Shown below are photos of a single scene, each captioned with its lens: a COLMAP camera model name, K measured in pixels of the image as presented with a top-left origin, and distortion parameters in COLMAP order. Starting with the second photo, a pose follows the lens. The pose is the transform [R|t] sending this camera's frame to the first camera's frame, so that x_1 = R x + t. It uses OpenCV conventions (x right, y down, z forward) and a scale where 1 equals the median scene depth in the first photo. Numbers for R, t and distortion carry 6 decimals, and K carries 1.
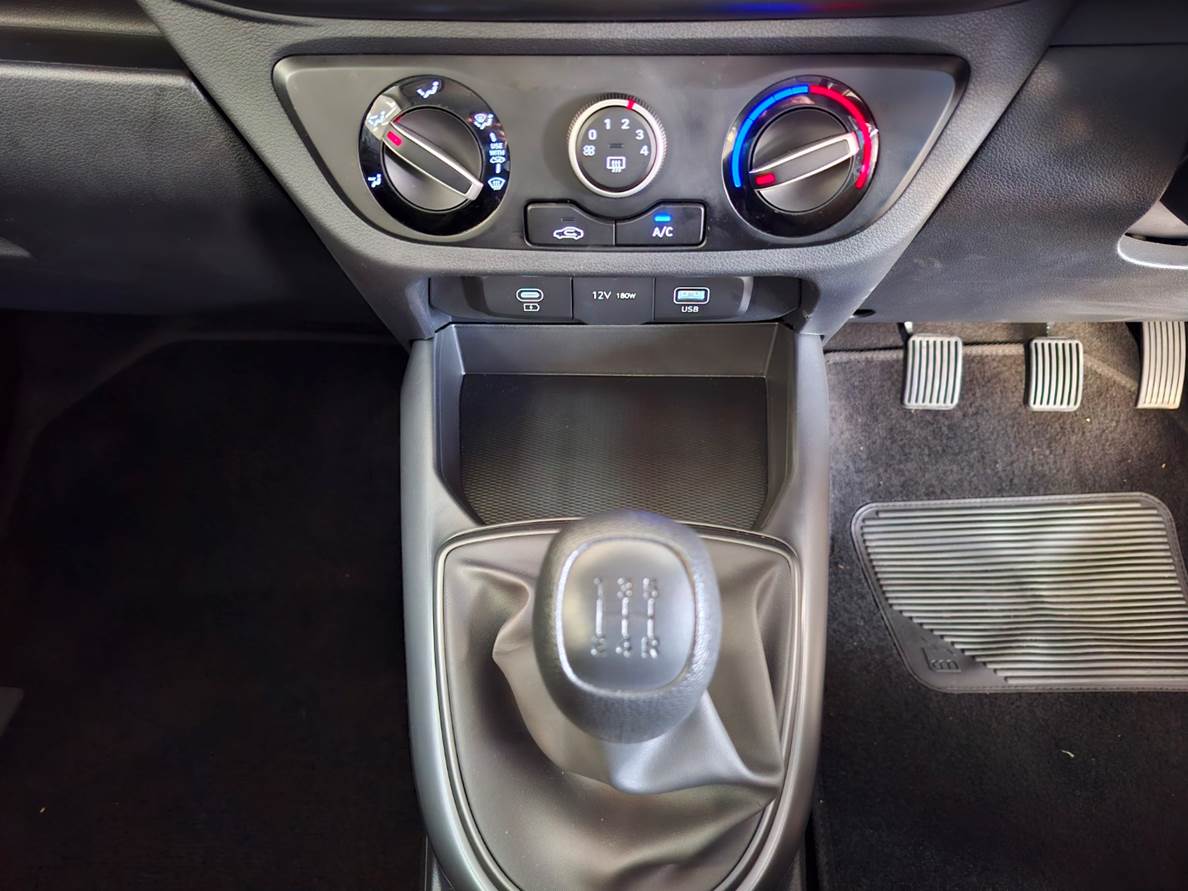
lens RADIAL K [[788.2, 0, 594.0], [0, 788.2, 445.5], [0, 0, 1]] dist [-0.003424, -0.002773]
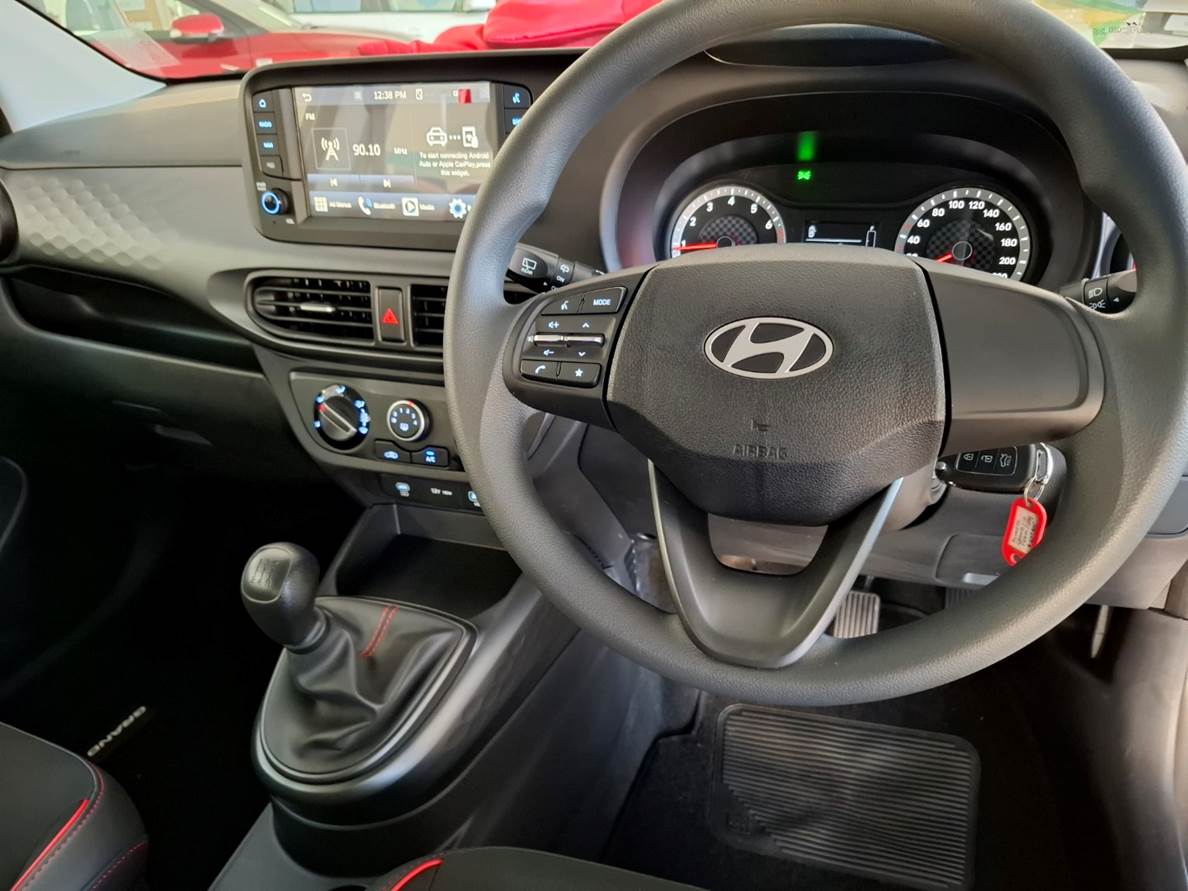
lens RADIAL K [[788.2, 0, 594.0], [0, 788.2, 445.5], [0, 0, 1]] dist [-0.003424, -0.002773]
pose [[0.962738, 0.103054, -0.250031, 1.060879], [-0.175343, 0.941747, -0.286998, 0.233982], [0.205890, 0.320145, 0.924725, -0.914103]]
